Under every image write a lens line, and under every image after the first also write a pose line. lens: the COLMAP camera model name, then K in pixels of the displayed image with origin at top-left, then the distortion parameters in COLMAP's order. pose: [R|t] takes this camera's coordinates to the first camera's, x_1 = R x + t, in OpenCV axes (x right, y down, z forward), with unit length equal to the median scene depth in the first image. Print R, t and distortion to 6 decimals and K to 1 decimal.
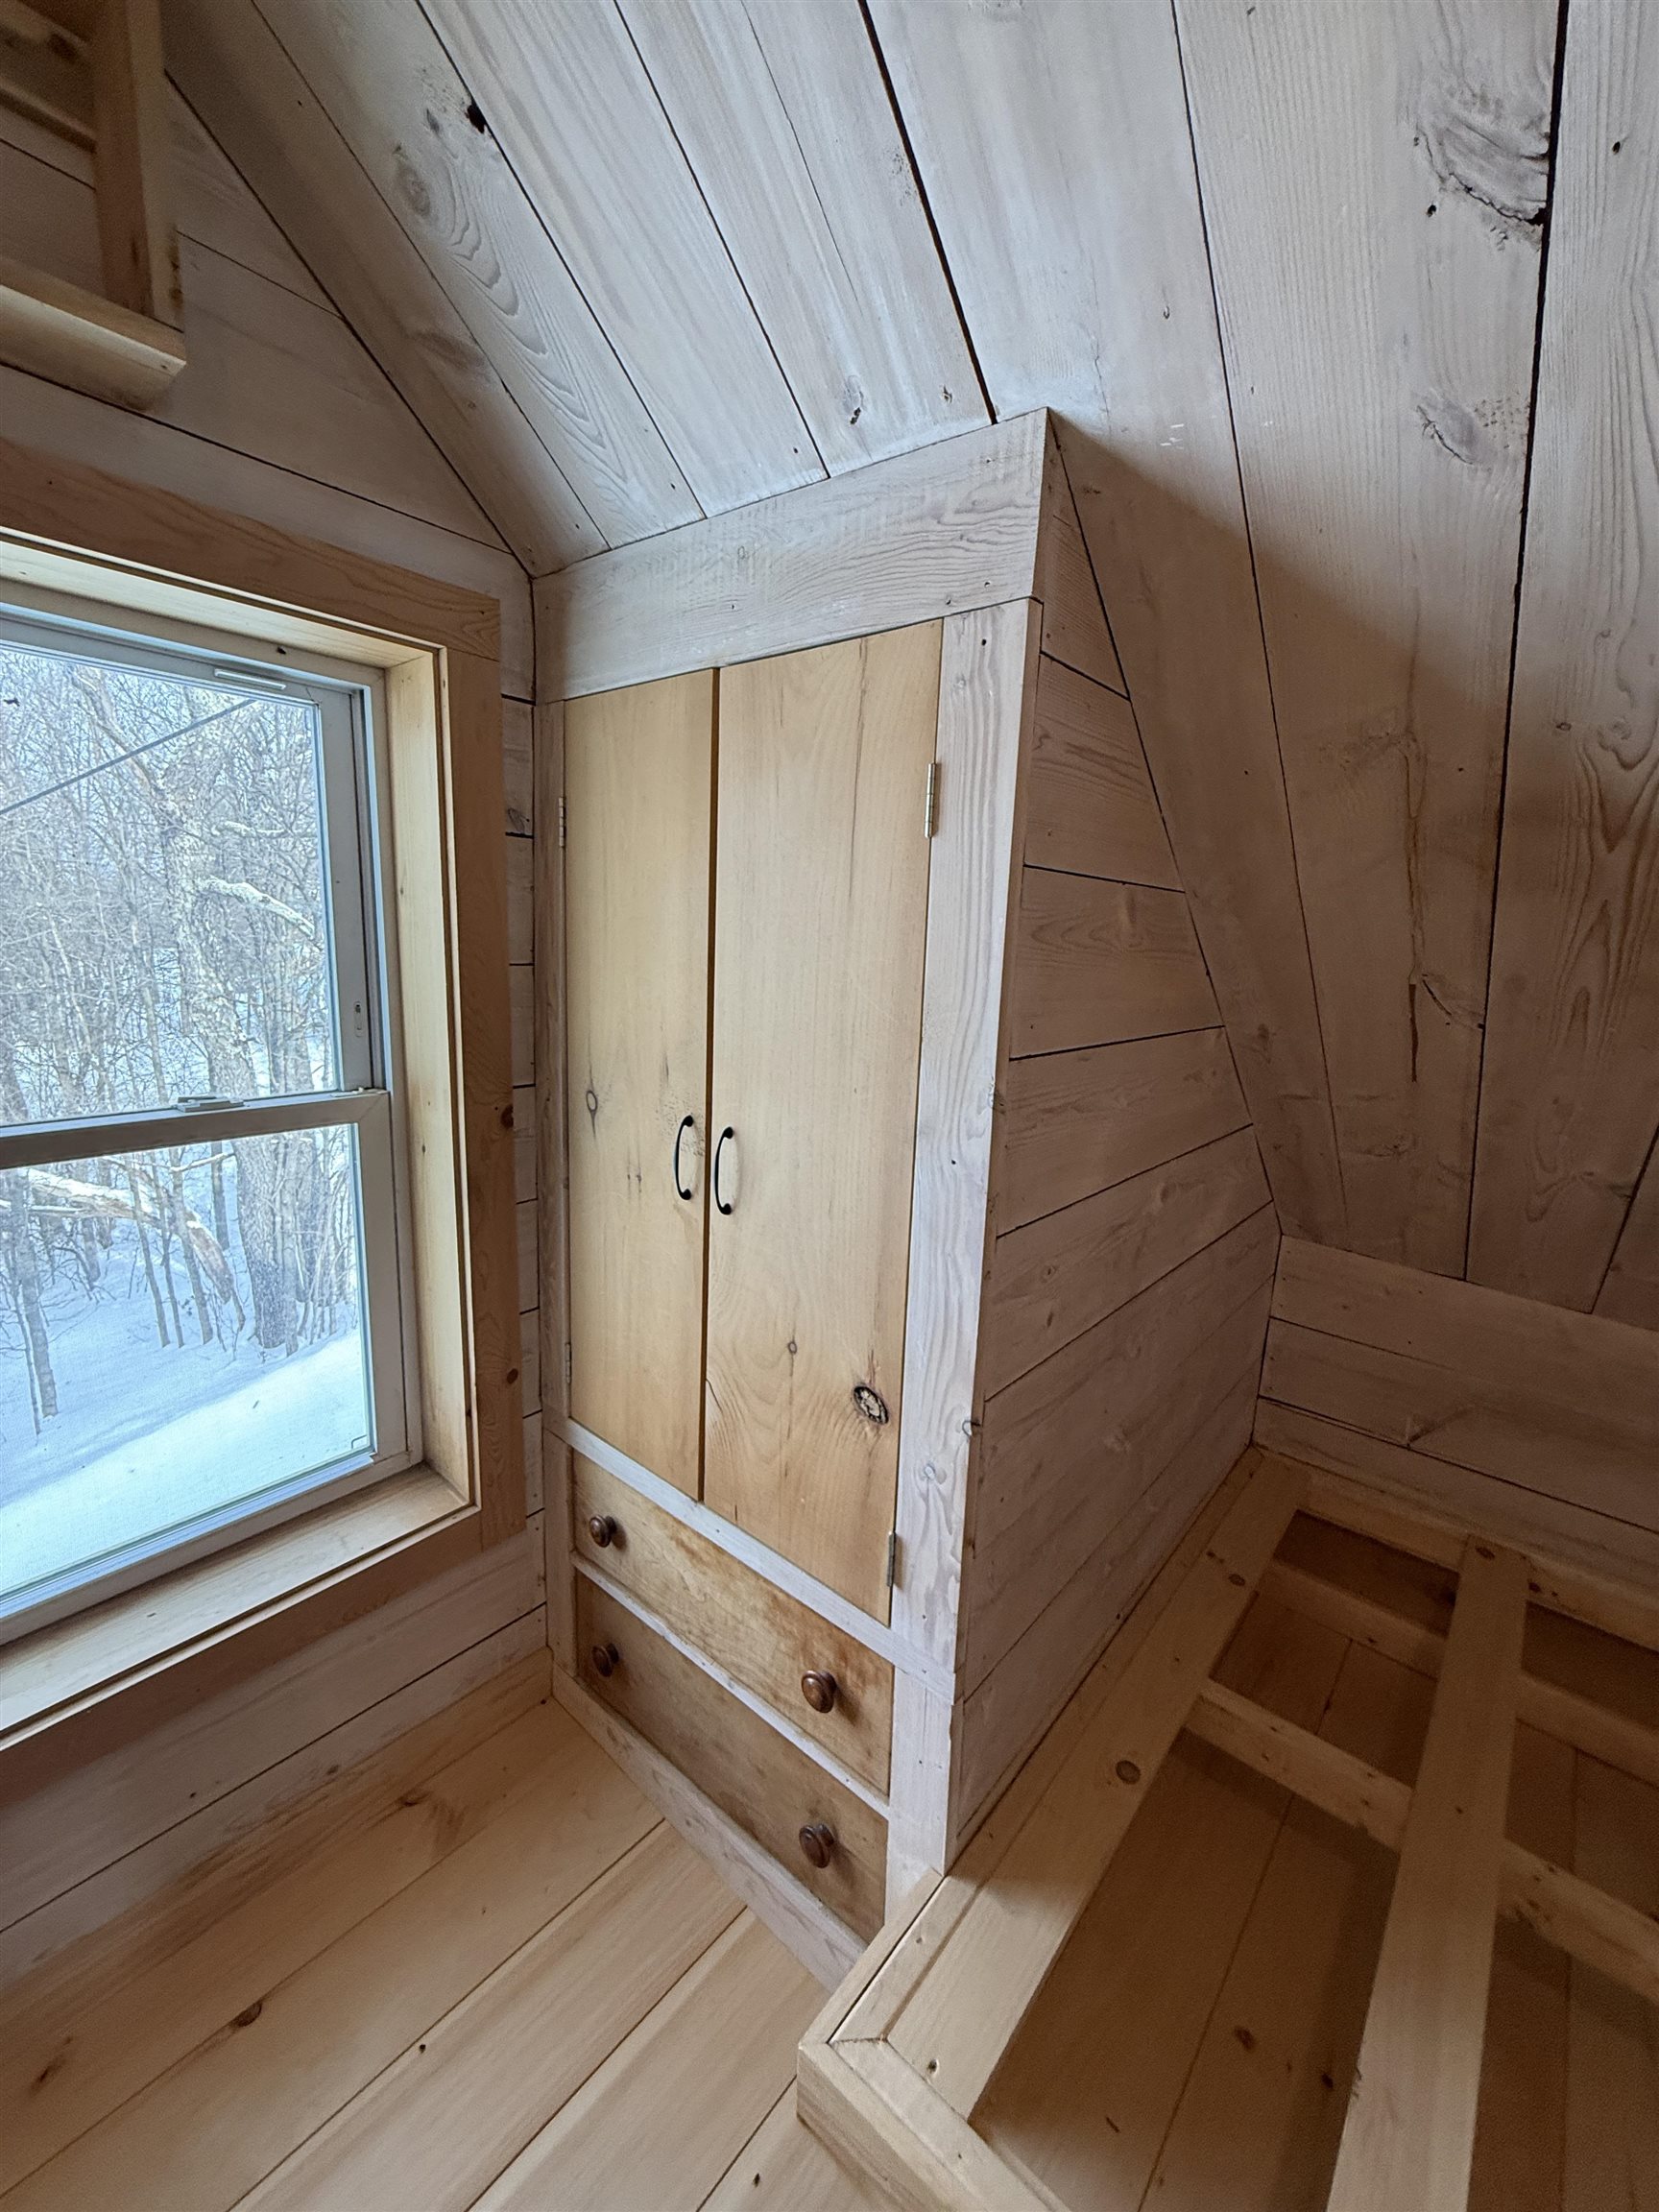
lens RADIAL K [[890.7, 0, 831.4], [0, 890.7, 1099.3], [0, 0, 1]] dist [0.001722, -0.000298]
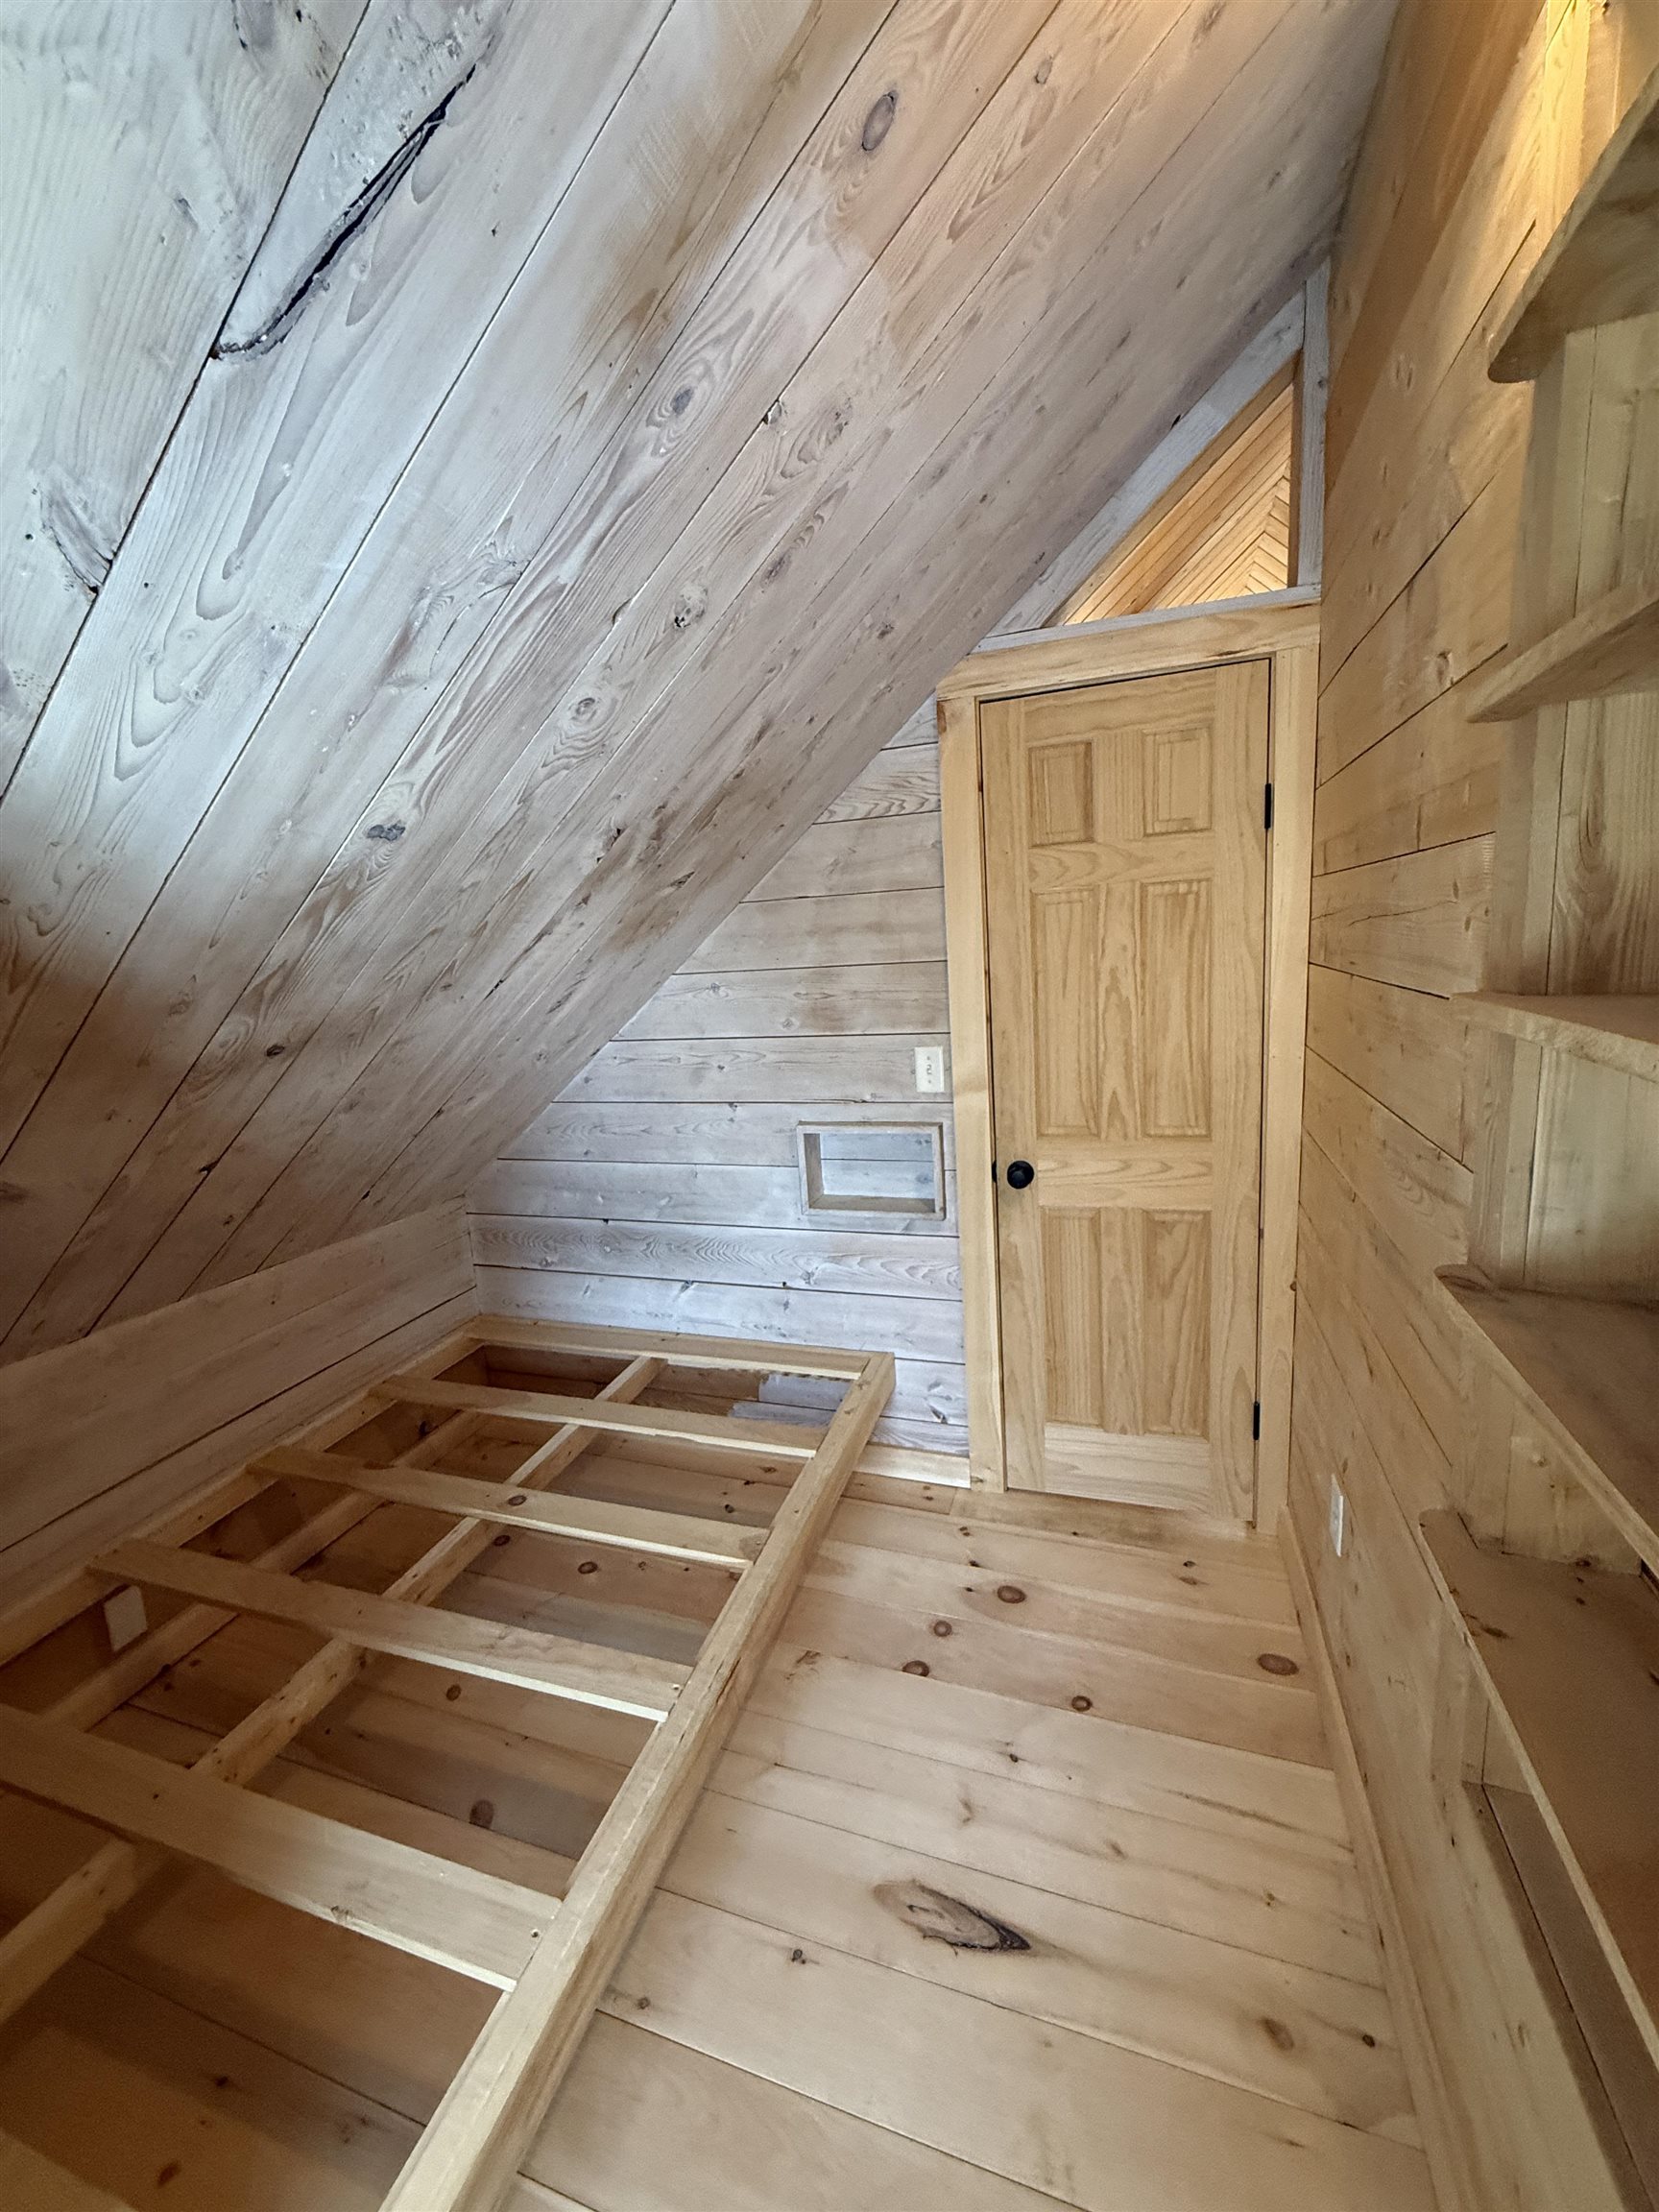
lens RADIAL K [[890.7, 0, 831.4], [0, 890.7, 1099.3], [0, 0, 1]] dist [0.001722, -0.000298]
pose [[-0.391190, -0.159902, 0.906312, -0.434499], [0.224338, 0.938515, 0.262414, -0.124396], [-0.892548, 0.305974, -0.331266, 0.257282]]
